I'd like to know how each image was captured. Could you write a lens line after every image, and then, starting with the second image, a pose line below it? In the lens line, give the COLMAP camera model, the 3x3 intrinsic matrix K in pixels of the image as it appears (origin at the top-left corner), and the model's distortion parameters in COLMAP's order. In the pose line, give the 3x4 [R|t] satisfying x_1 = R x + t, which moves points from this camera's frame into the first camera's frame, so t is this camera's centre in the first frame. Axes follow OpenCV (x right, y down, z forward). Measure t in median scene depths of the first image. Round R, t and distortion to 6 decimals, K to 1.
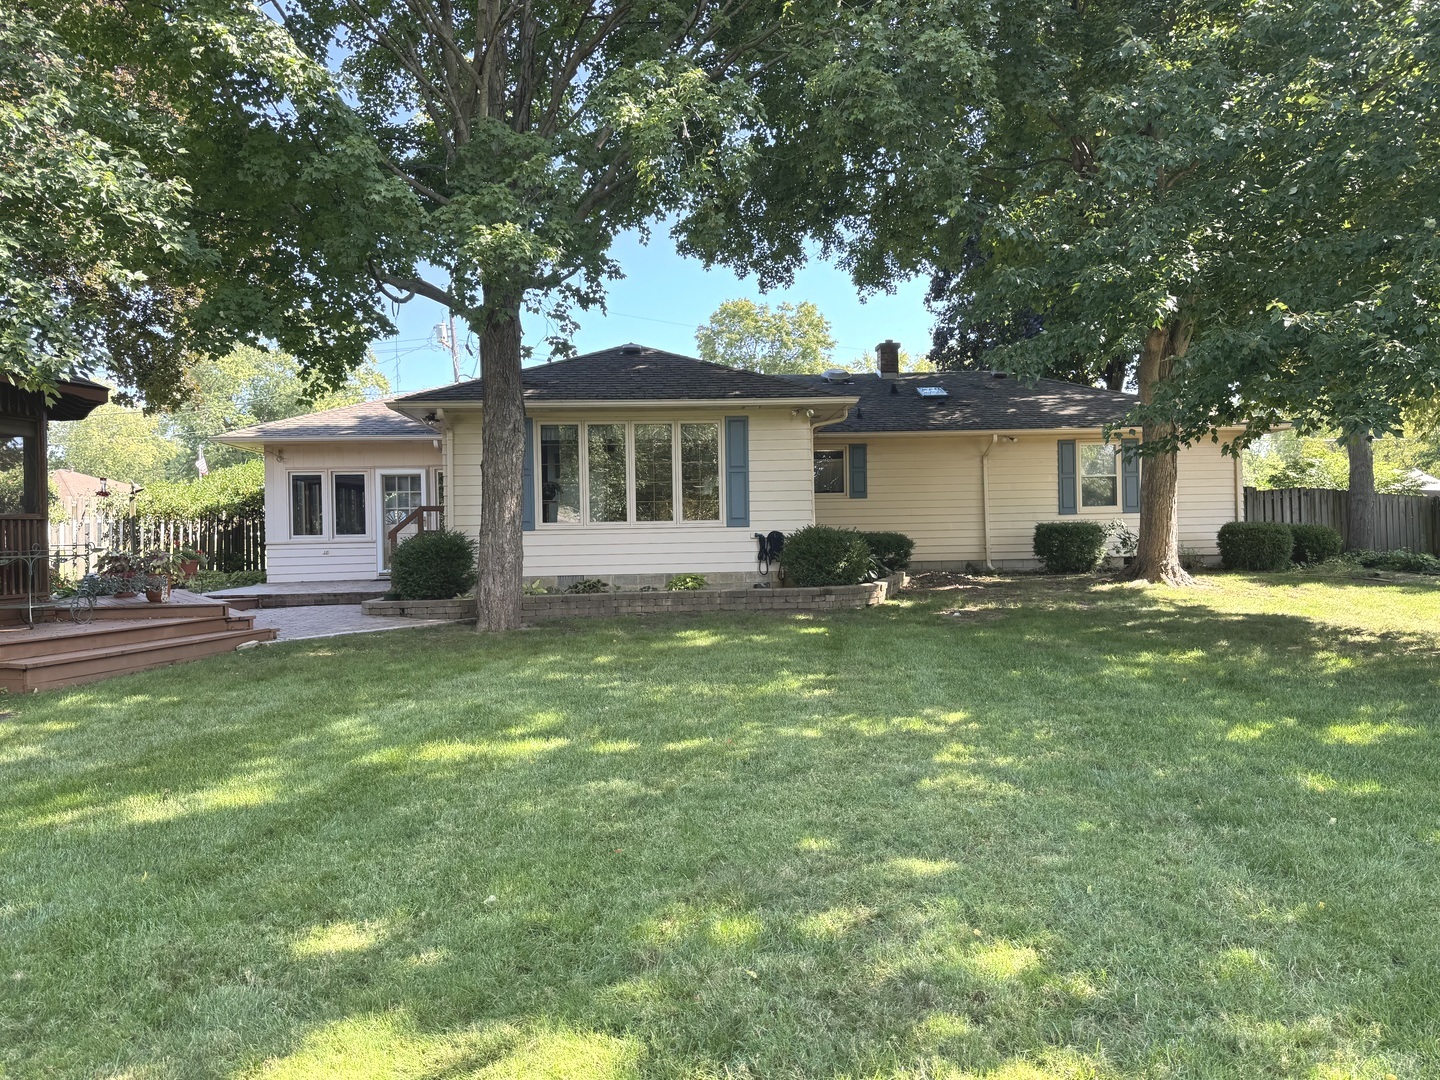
lens RADIAL K [[1033.8, 0, 723.5], [0, 1033.8, 545.7], [0, 0, 1]] dist [0.029407, -0.008654]
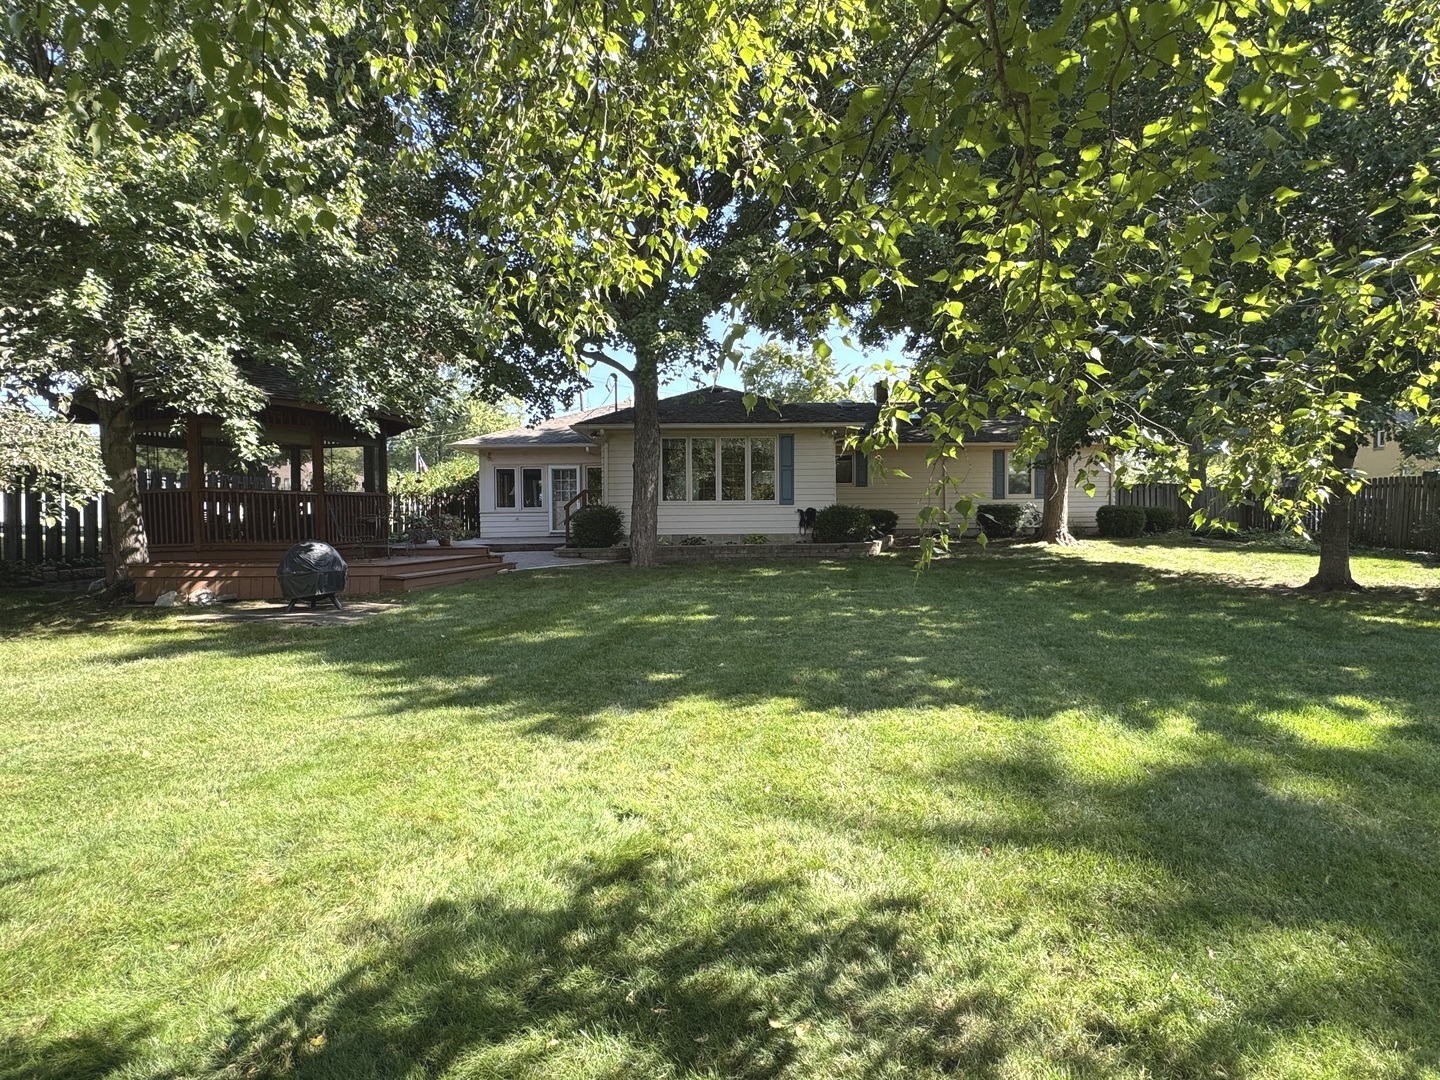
lens RADIAL K [[757.0, 0, 723.3], [0, 757.0, 535.3], [0, 0, 1]] dist [0.000342, 0.000506]
pose [[0.999253, 0.012601, -0.036529, -0.040426], [-0.011785, 0.999678, 0.022480, 0.003525], [0.036800, -0.022033, 0.999080, -0.162607]]
